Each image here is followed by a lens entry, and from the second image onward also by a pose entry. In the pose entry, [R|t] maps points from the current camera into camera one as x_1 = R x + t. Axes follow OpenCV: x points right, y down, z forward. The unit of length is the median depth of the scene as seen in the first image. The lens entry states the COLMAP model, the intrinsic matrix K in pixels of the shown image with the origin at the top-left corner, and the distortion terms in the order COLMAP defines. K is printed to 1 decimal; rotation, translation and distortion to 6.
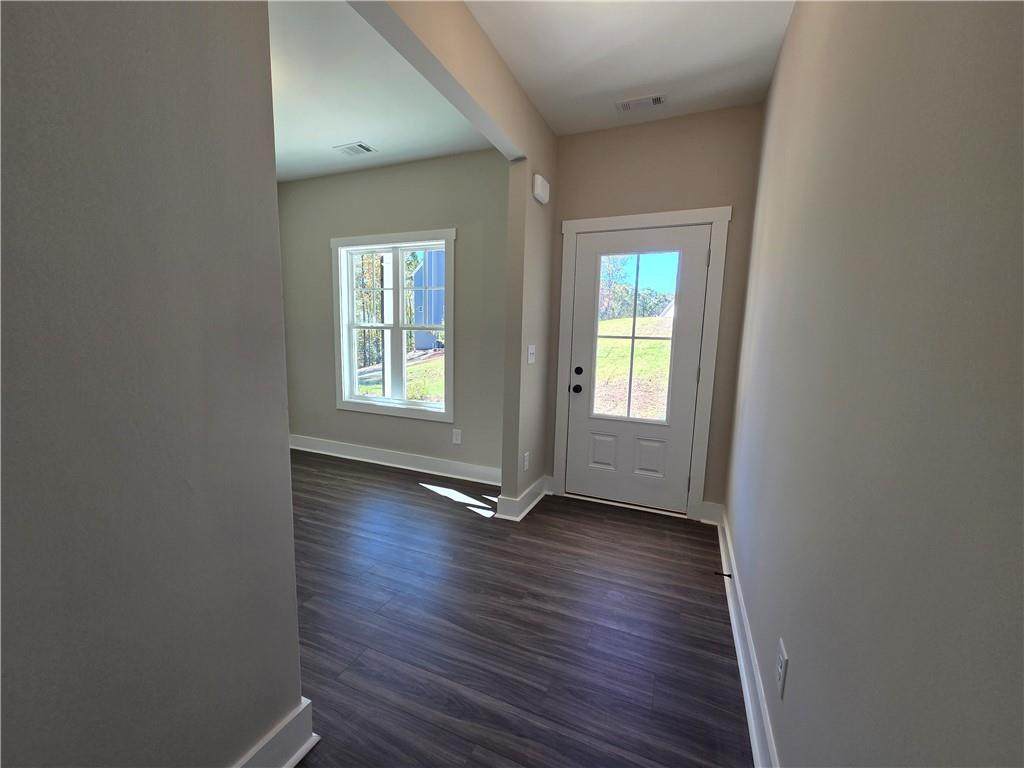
lens RADIAL K [[417.9, 0, 512.2], [0, 417.9, 387.4], [0, 0, 1]] dist [-0.000244, -0.000096]
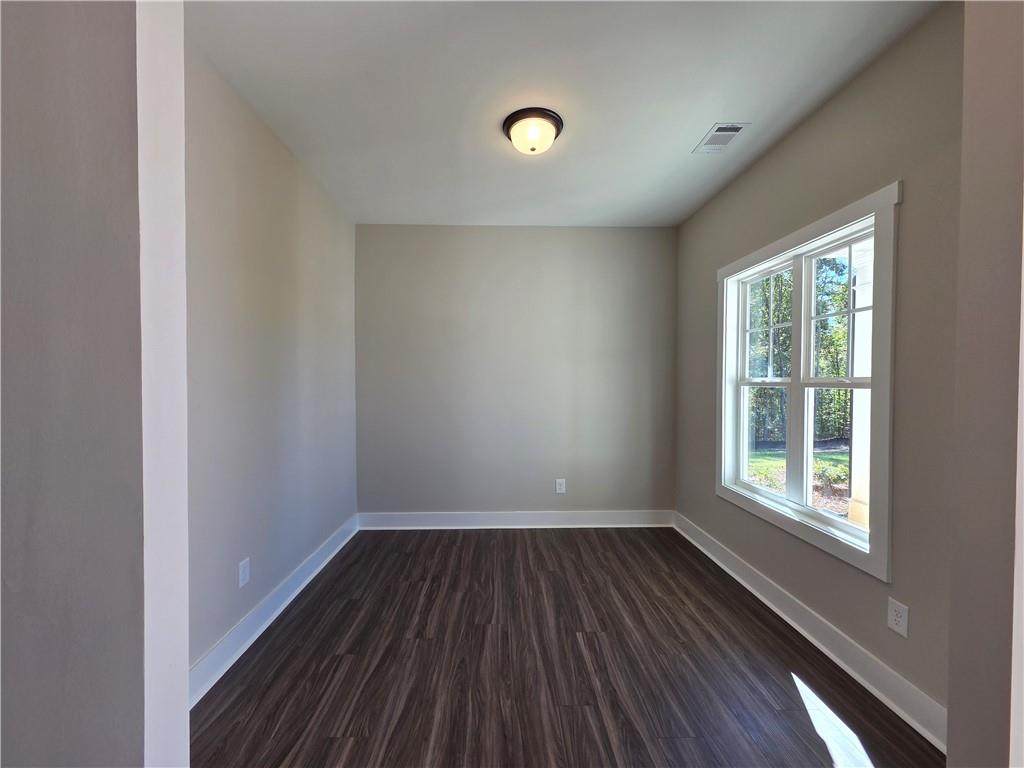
lens RADIAL K [[417.9, 0, 512.3], [0, 417.9, 387.4], [0, 0, 1]] dist [-0.000244, -0.000096]
pose [[0.406439, -0.008175, -0.913641, 0.116236], [-0.112741, 0.991870, -0.059029, -0.057195], [0.906696, 0.126996, 0.402213, 0.392722]]
